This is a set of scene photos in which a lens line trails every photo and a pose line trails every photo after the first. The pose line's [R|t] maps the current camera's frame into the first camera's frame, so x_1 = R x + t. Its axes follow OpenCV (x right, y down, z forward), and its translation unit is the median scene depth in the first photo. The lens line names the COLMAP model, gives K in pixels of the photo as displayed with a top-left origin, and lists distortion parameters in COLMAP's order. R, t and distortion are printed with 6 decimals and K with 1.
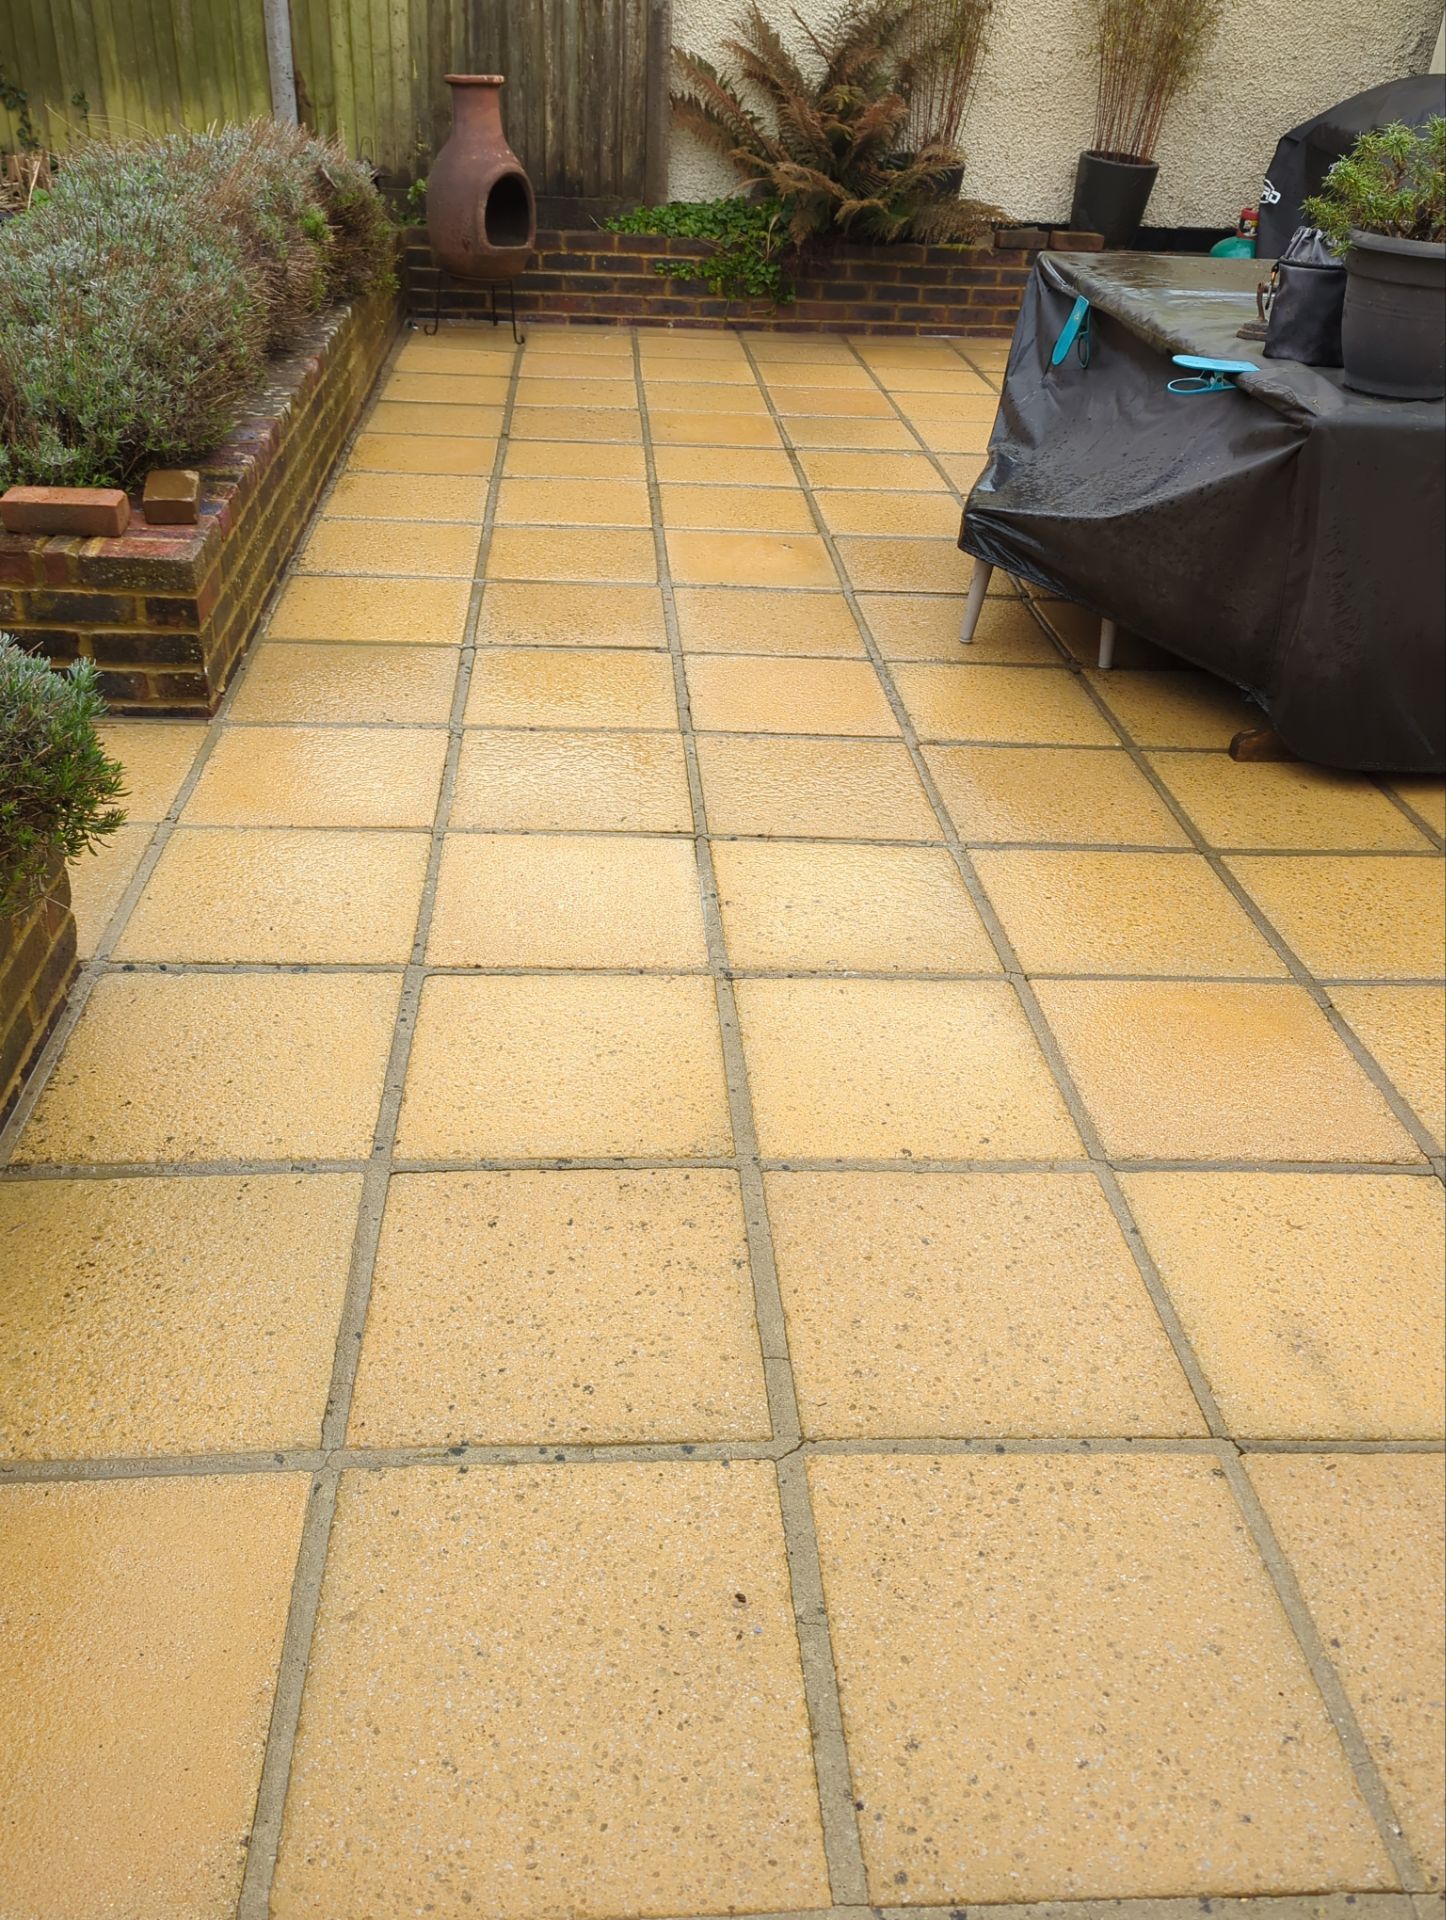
lens RADIAL K [[1579.8, 0, 717.9], [0, 1579.8, 958.7], [0, 0, 1]] dist [0.068247, -0.062481]
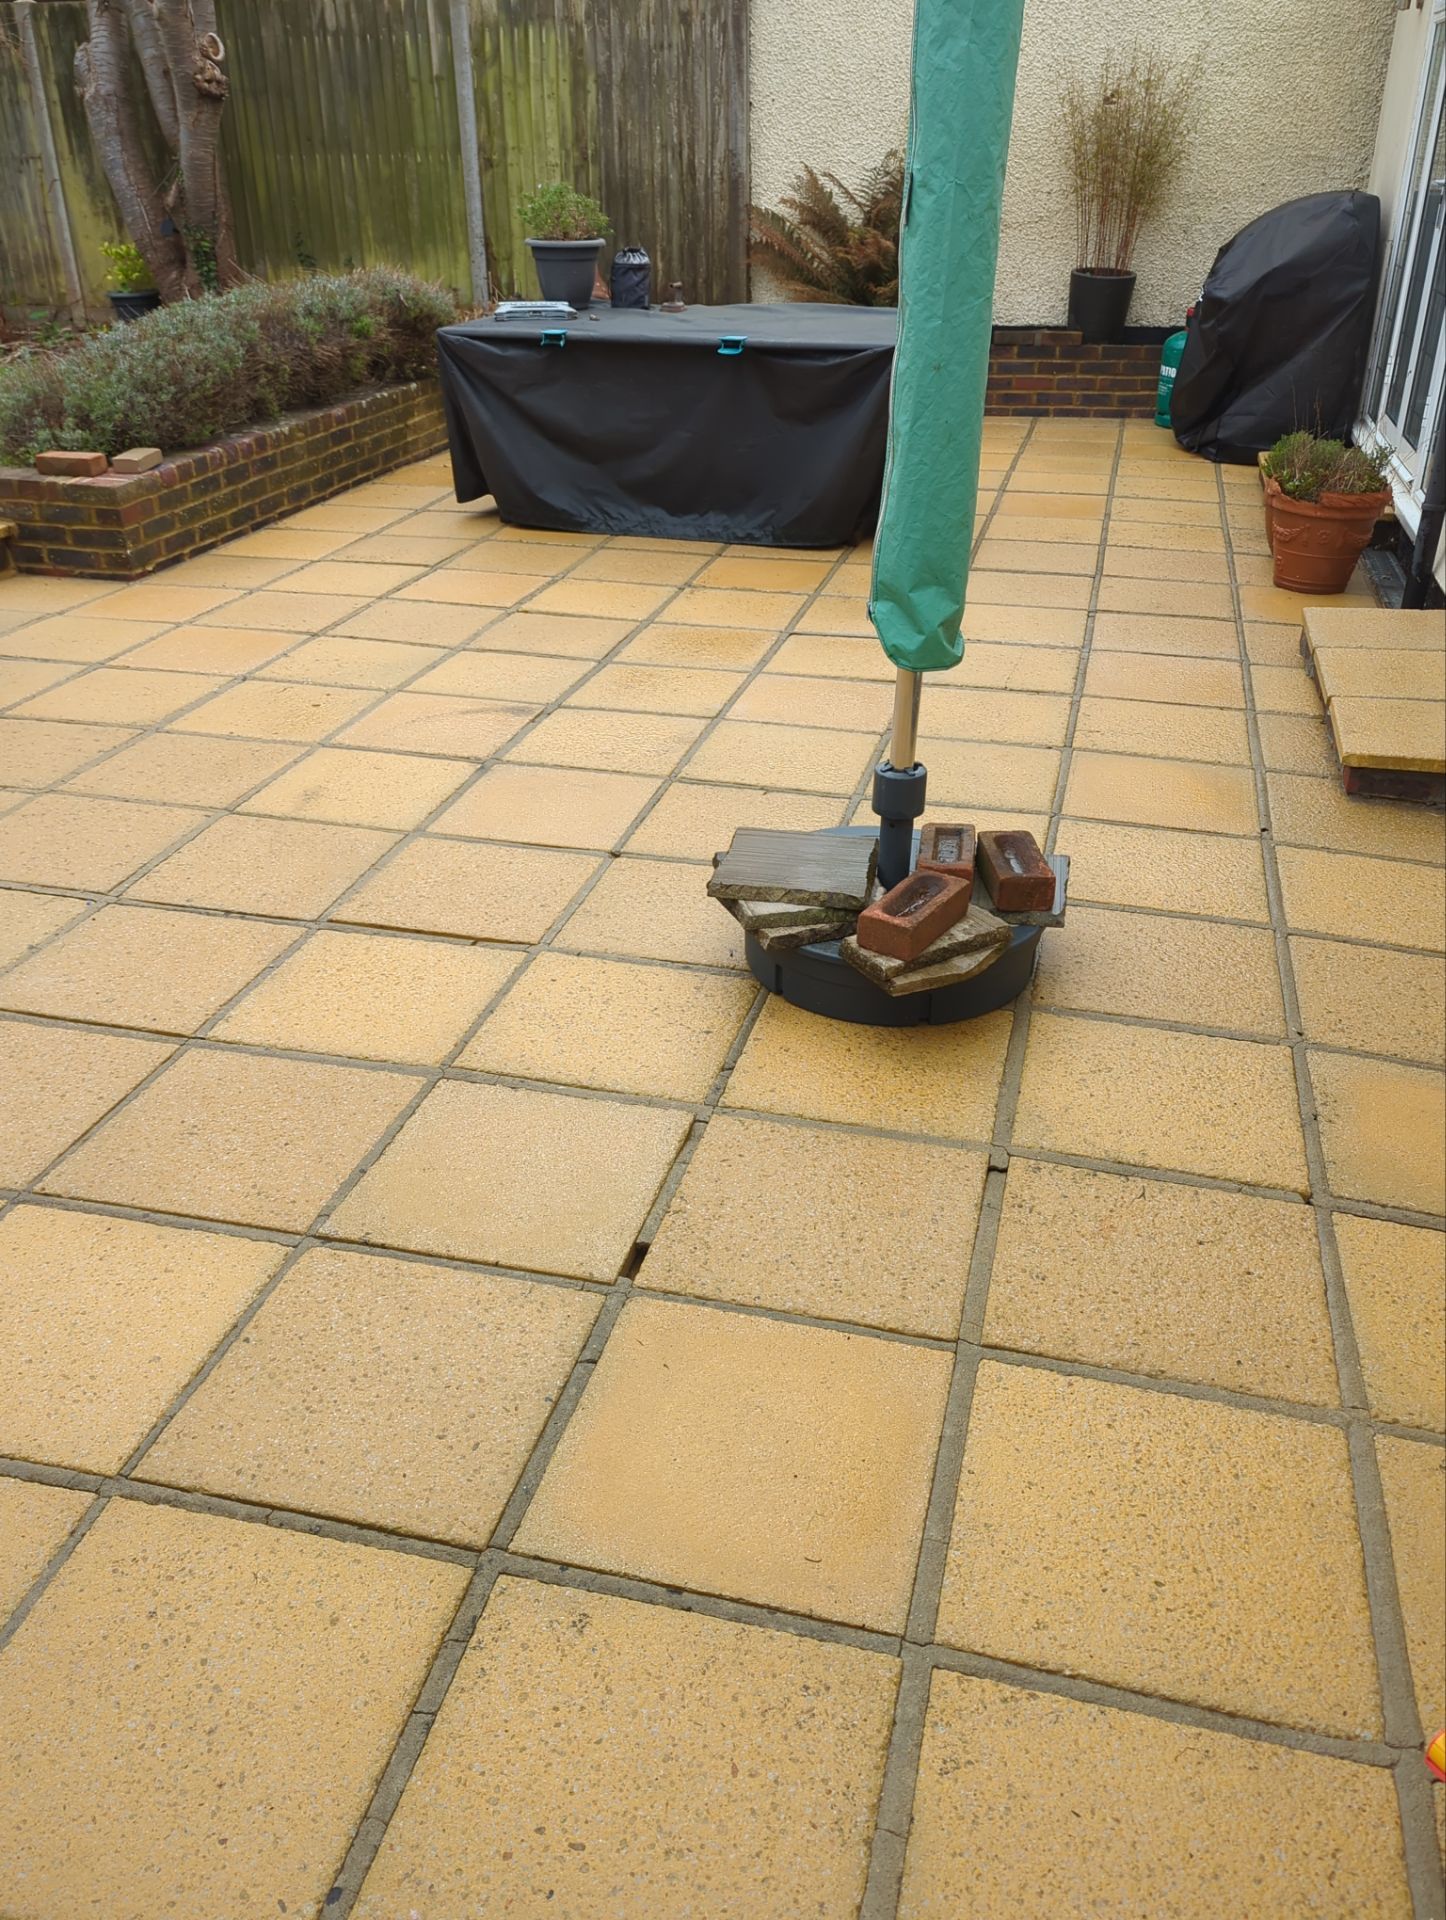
lens RADIAL K [[1579.8, 0, 723.6], [0, 1579.8, 960.4], [0, 0, 1]] dist [0.068247, -0.062481]
pose [[0.948702, 0.090627, -0.302904, 0.419802], [-0.115599, 0.991133, -0.065517, 0.146290], [0.294280, 0.097172, 0.950766, -0.212936]]
